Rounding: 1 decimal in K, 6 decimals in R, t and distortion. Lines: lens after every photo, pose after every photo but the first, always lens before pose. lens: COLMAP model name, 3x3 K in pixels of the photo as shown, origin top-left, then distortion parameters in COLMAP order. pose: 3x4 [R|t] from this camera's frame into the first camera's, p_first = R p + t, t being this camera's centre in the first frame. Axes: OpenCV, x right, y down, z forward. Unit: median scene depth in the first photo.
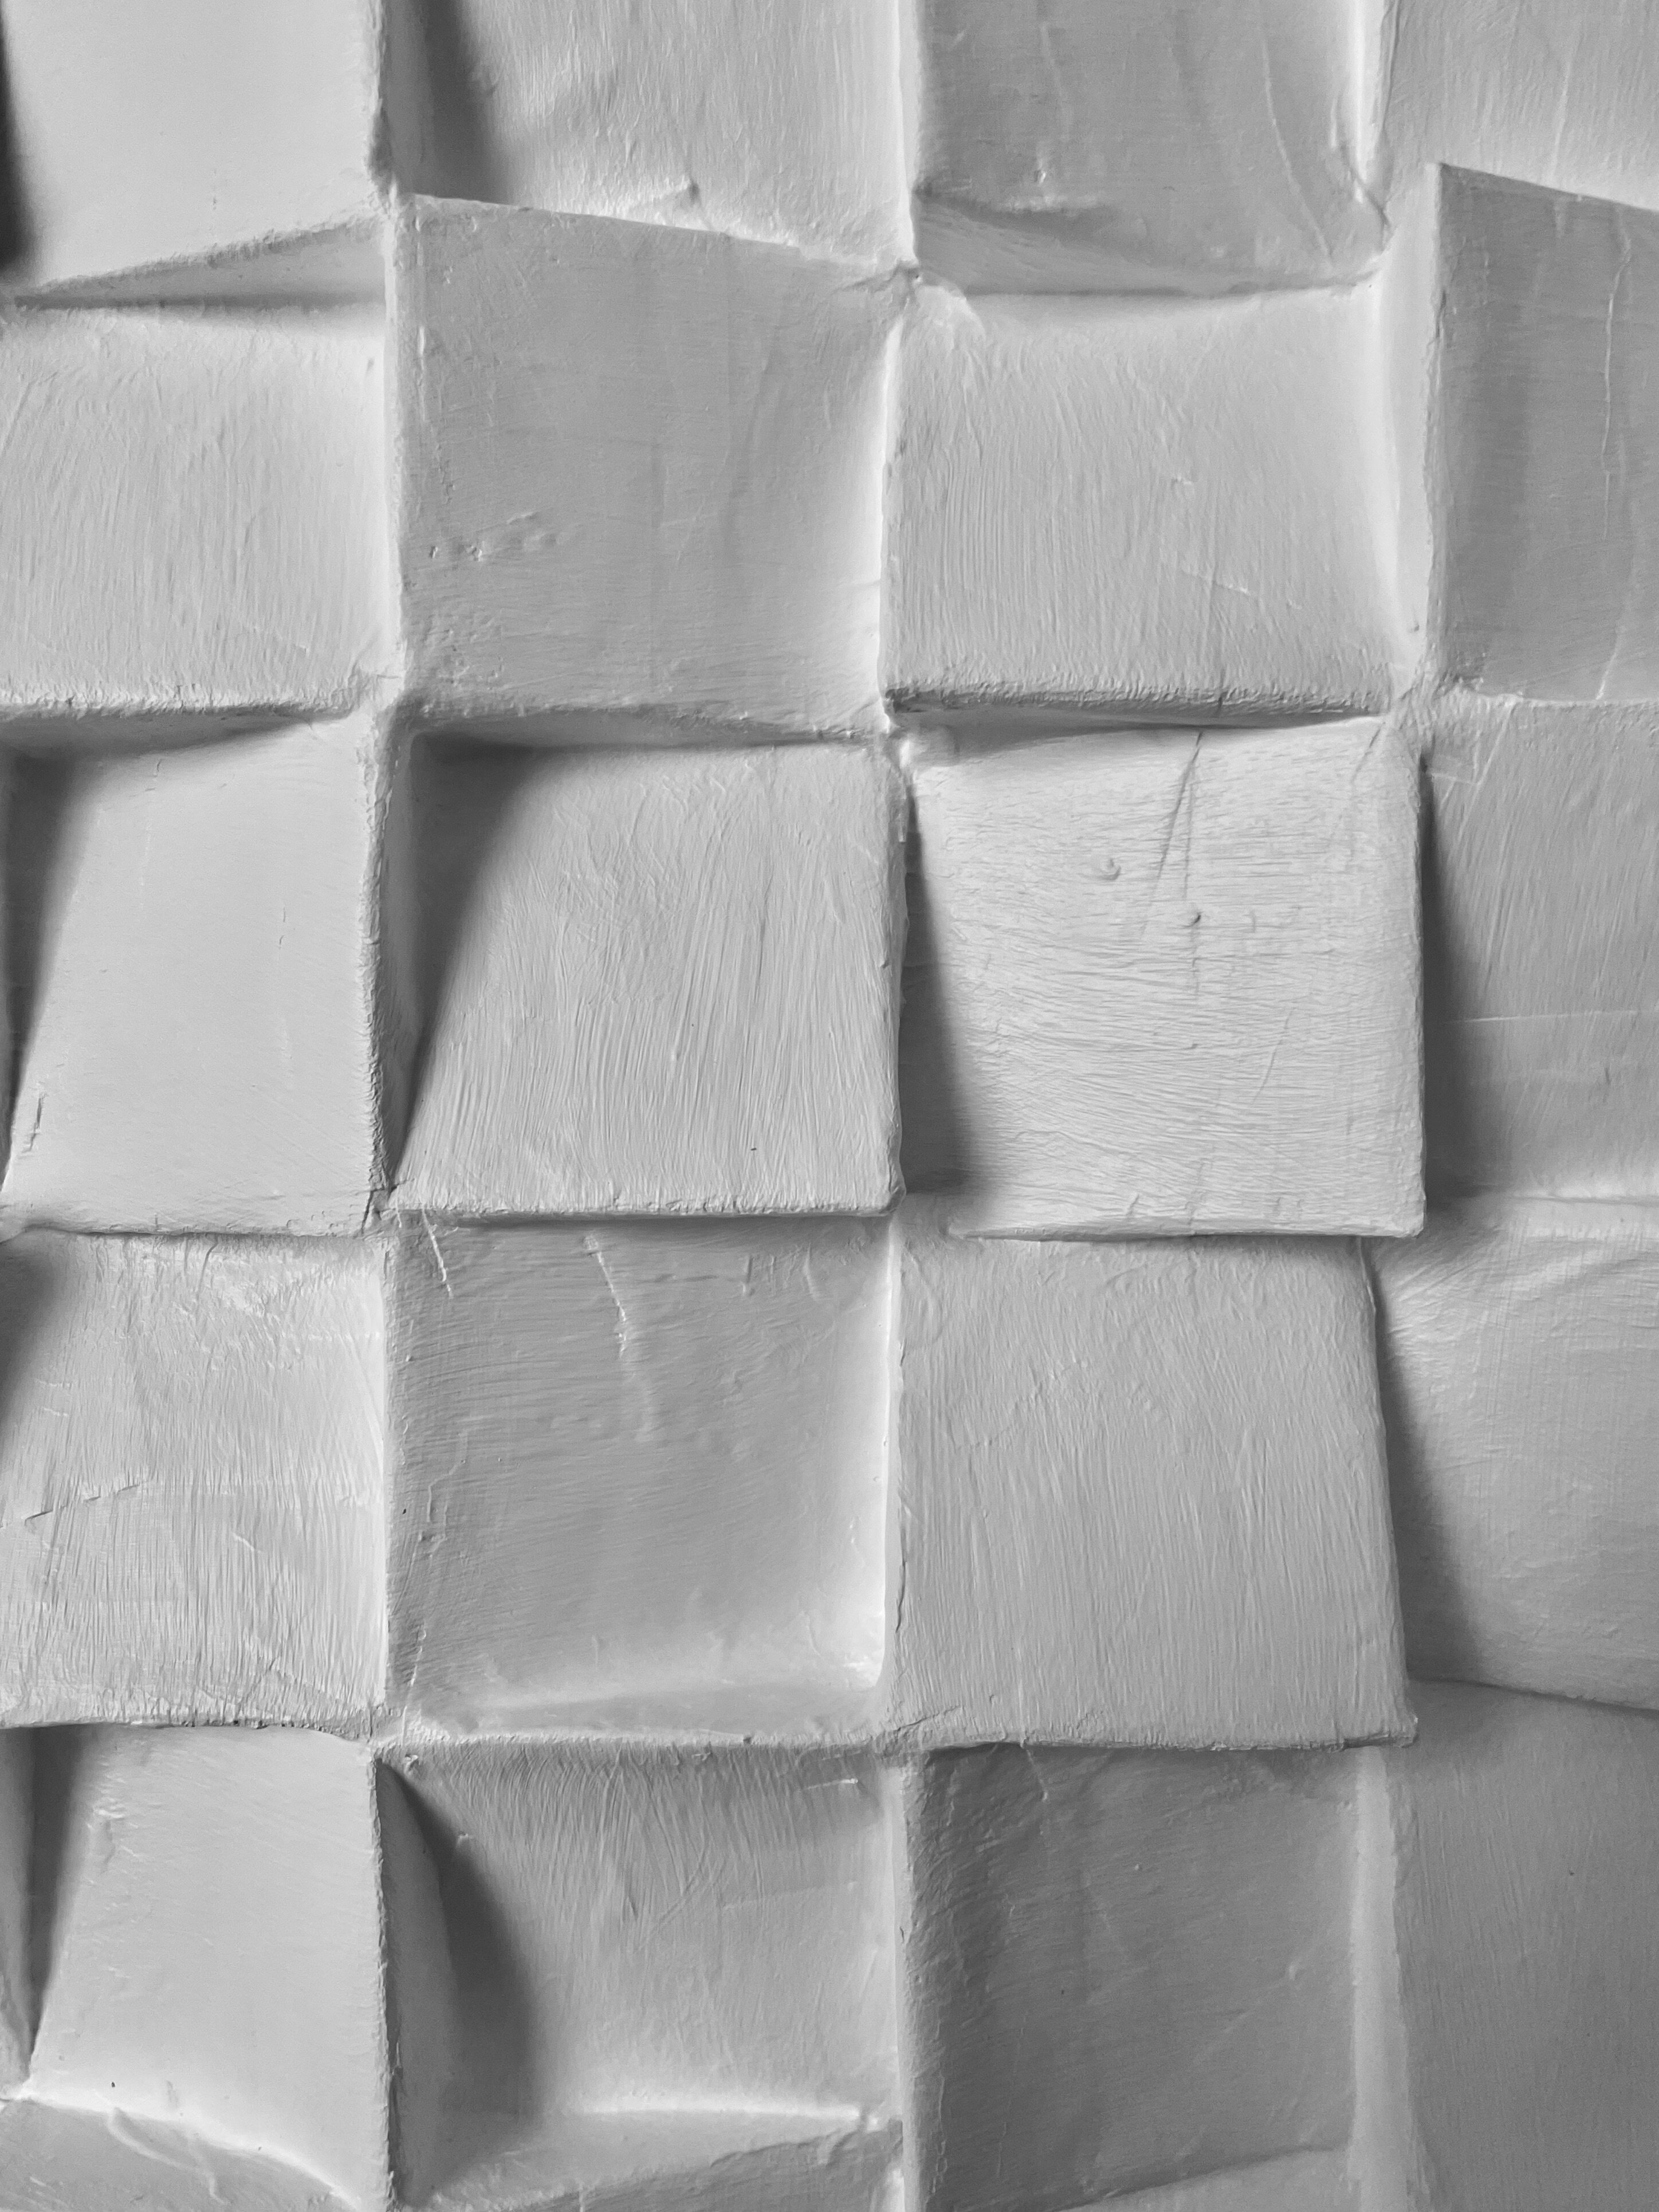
lens RADIAL K [[1728.0, 0, 857.8], [0, 1728.0, 1119.7], [0, 0, 1]] dist [0.087468, -0.124012]
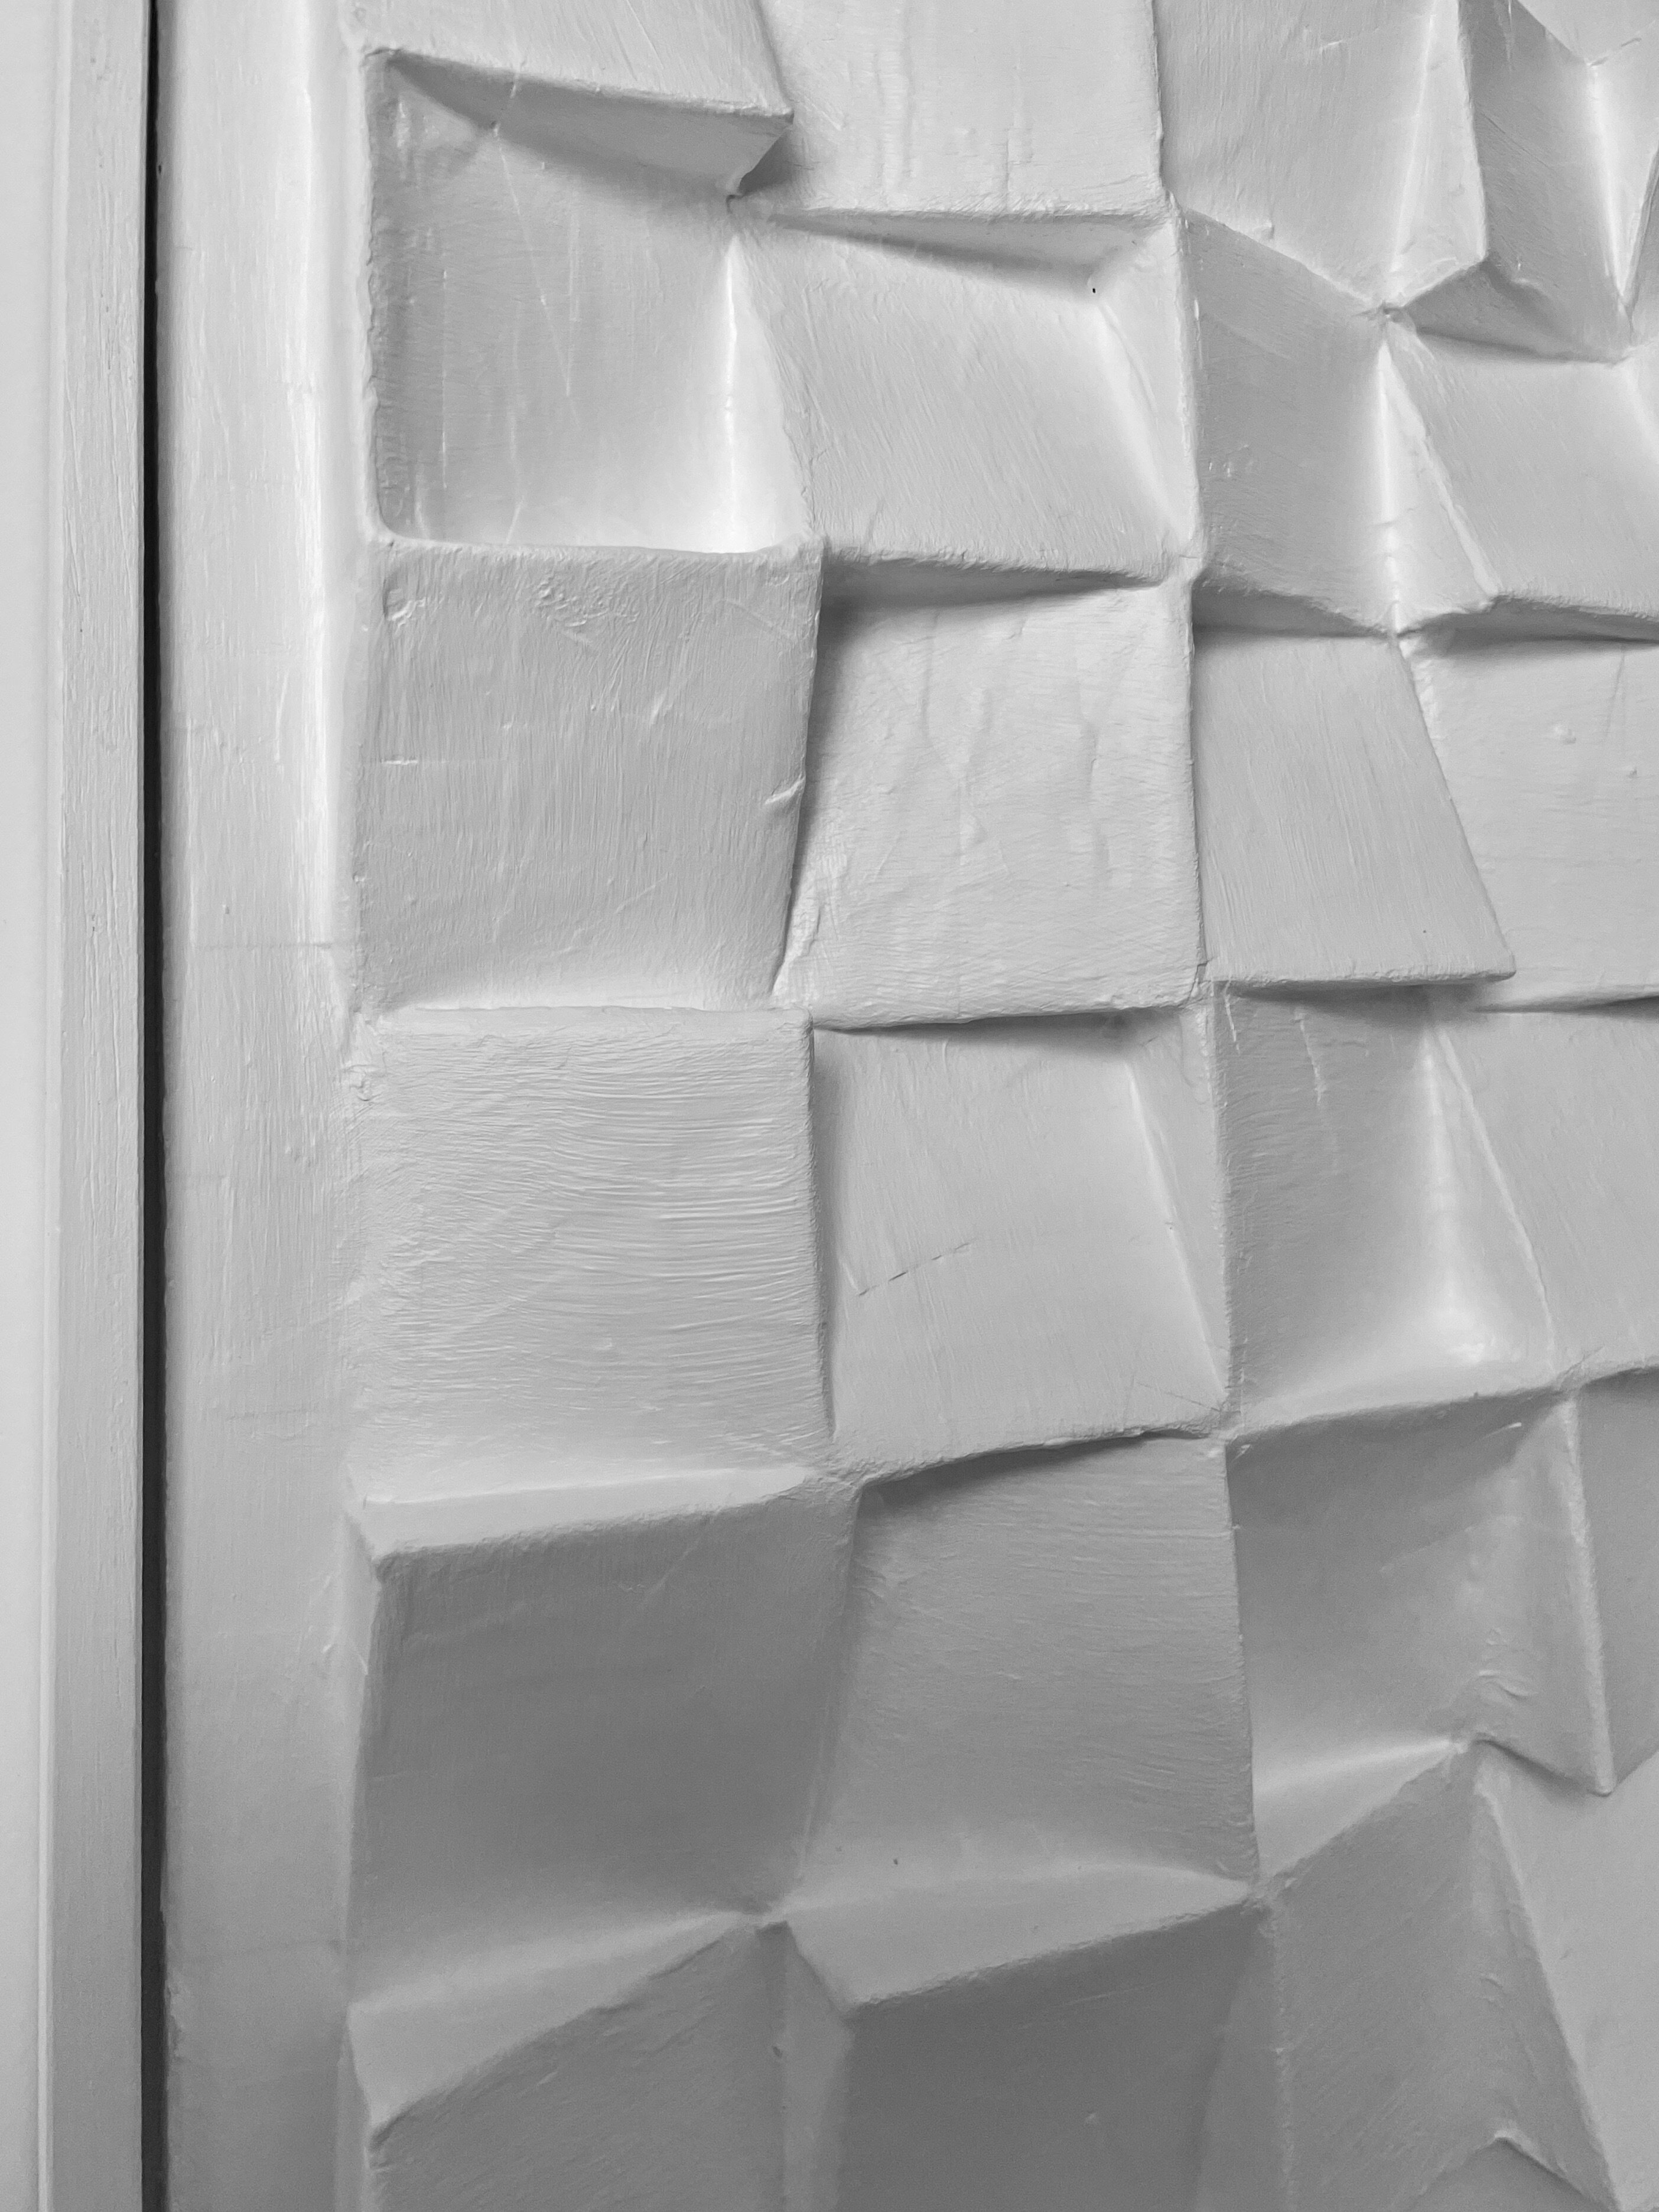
lens RADIAL K [[1804.4, 0, 823.3], [0, 1804.4, 881.1], [0, 0, 1]] dist [0.028024, -0.000720]
pose [[0.894572, 0.010750, 0.446794, -1.050661], [0.051791, 0.990482, -0.127527, 0.126878], [-0.443913, 0.137222, 0.885501, -0.007382]]
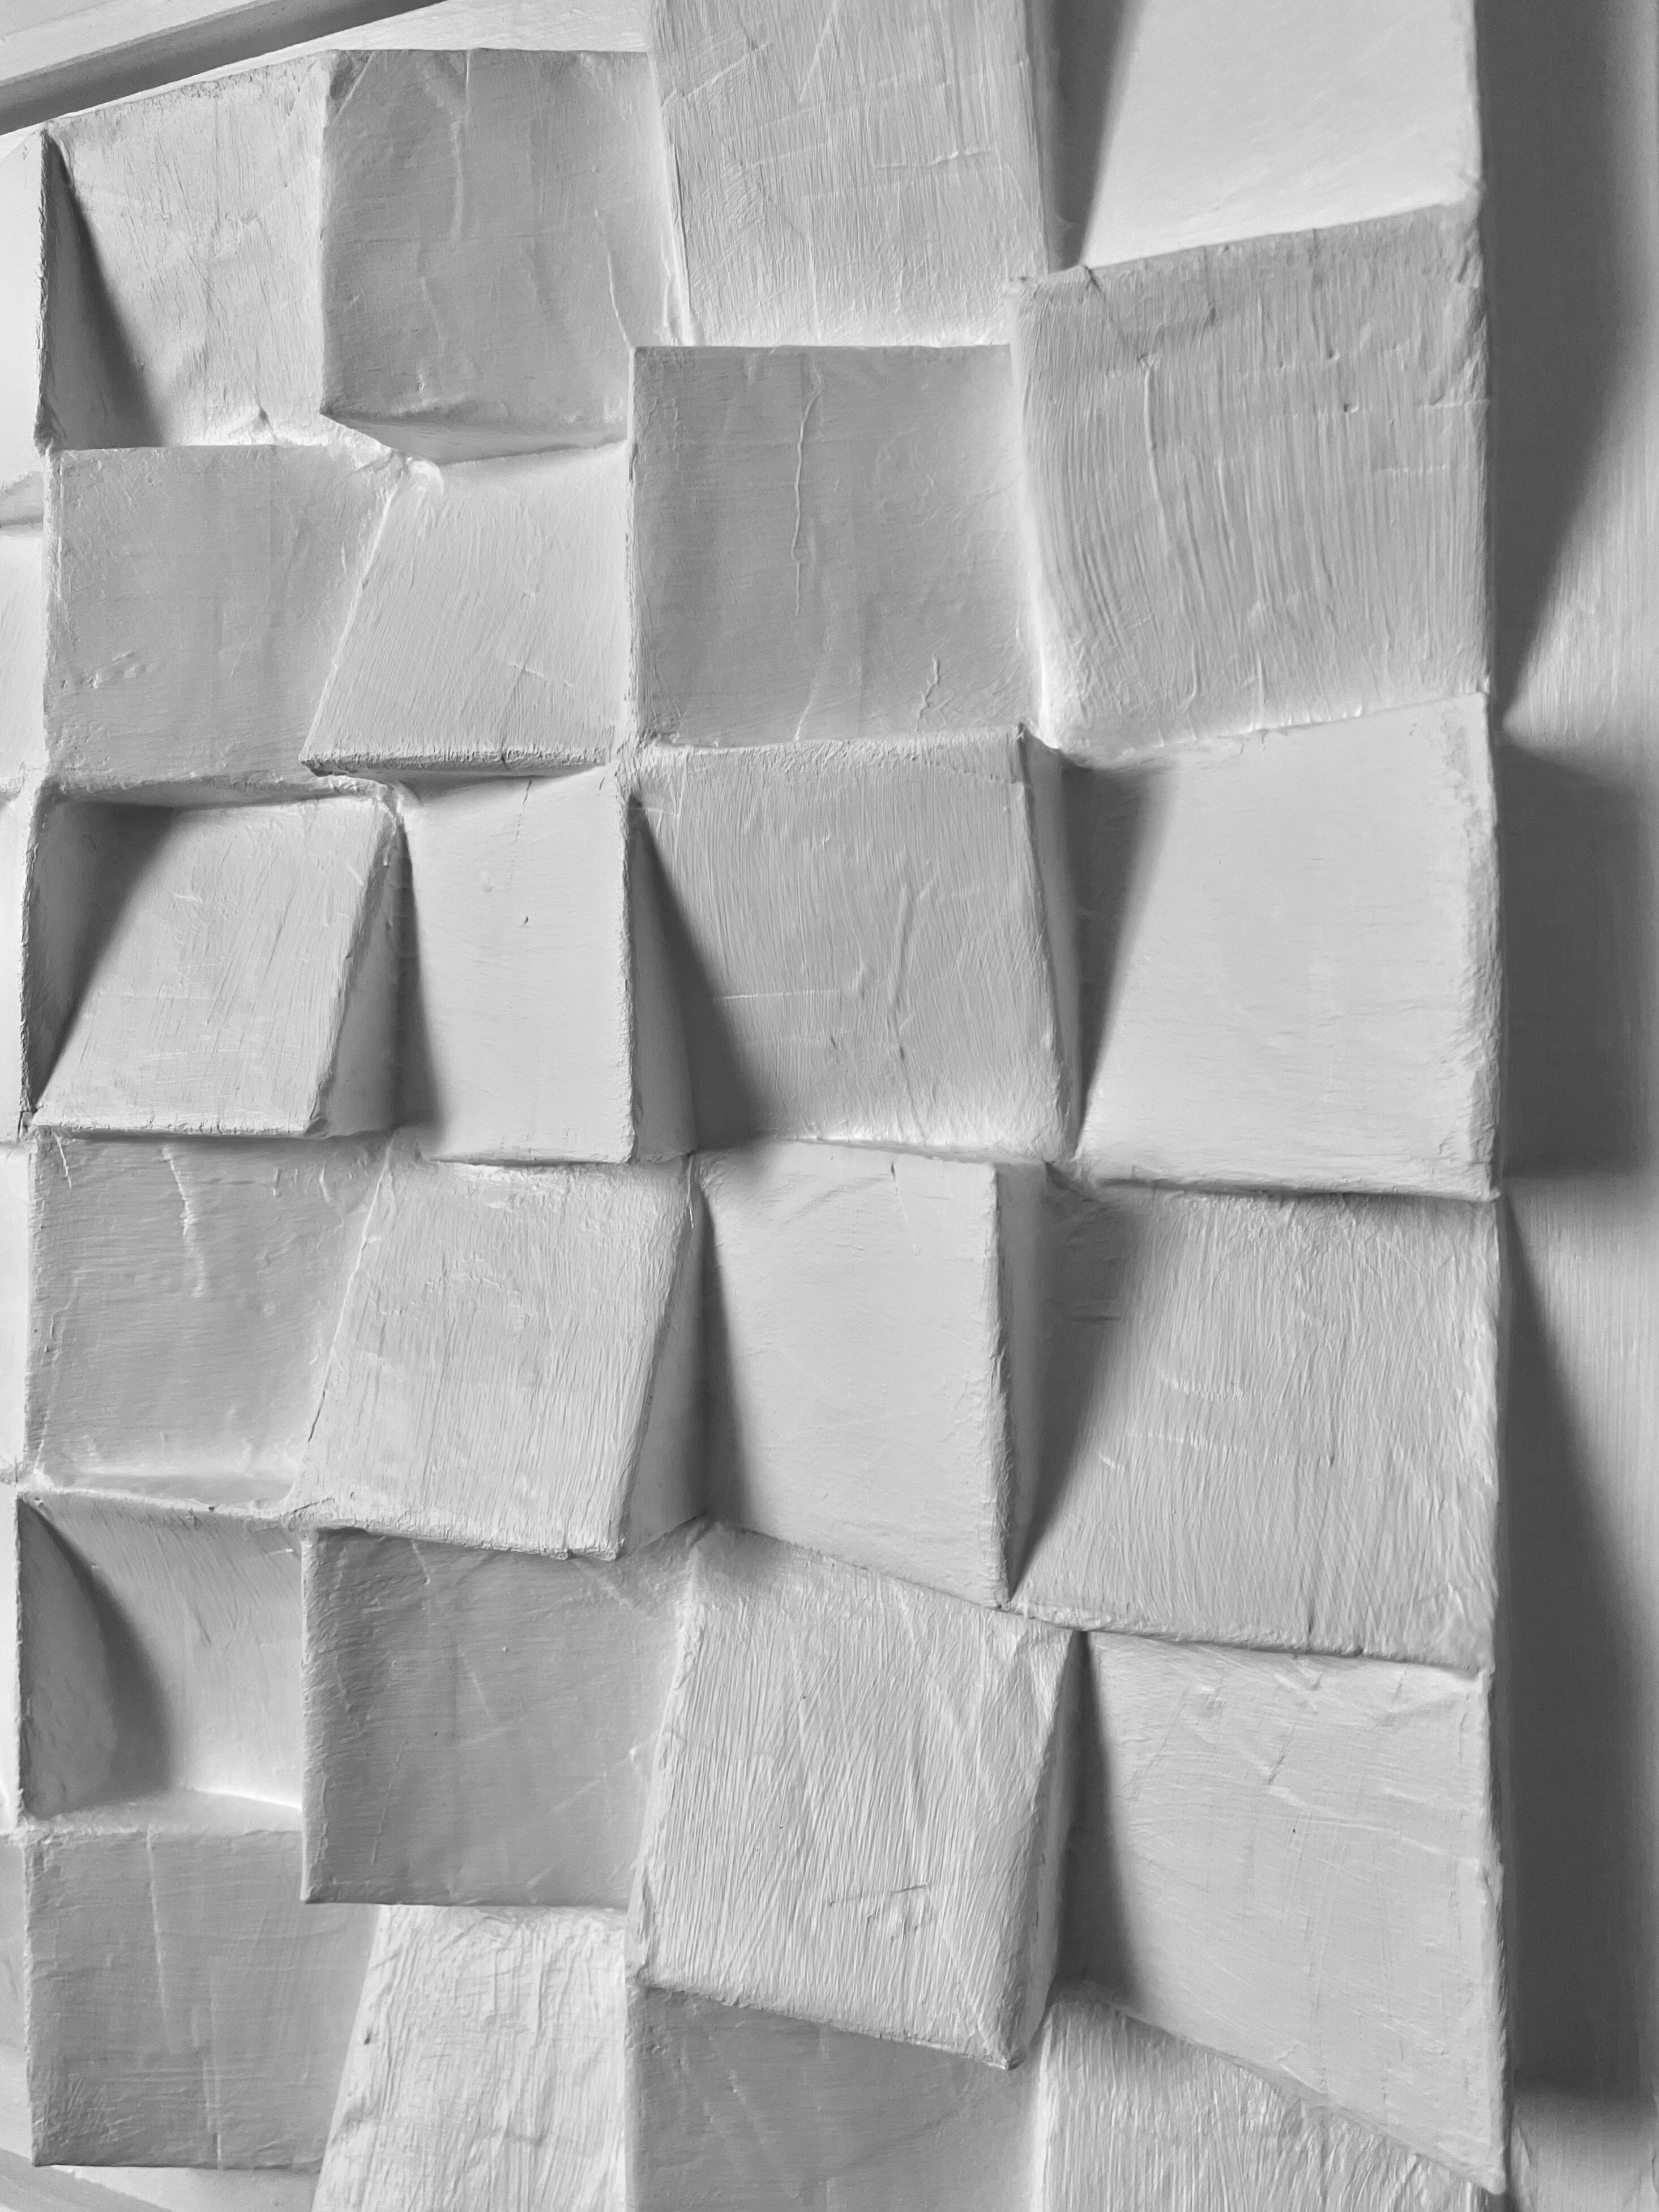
lens RADIAL K [[1690.9, 0, 780.8], [0, 1690.9, 1043.4], [0, 0, 1]] dist [0.081621, -0.104171]
pose [[0.933216, 0.007550, -0.359236, 0.829986], [-0.021480, 0.999163, -0.034799, 0.018878], [0.358673, 0.040192, 0.932598, -0.129679]]
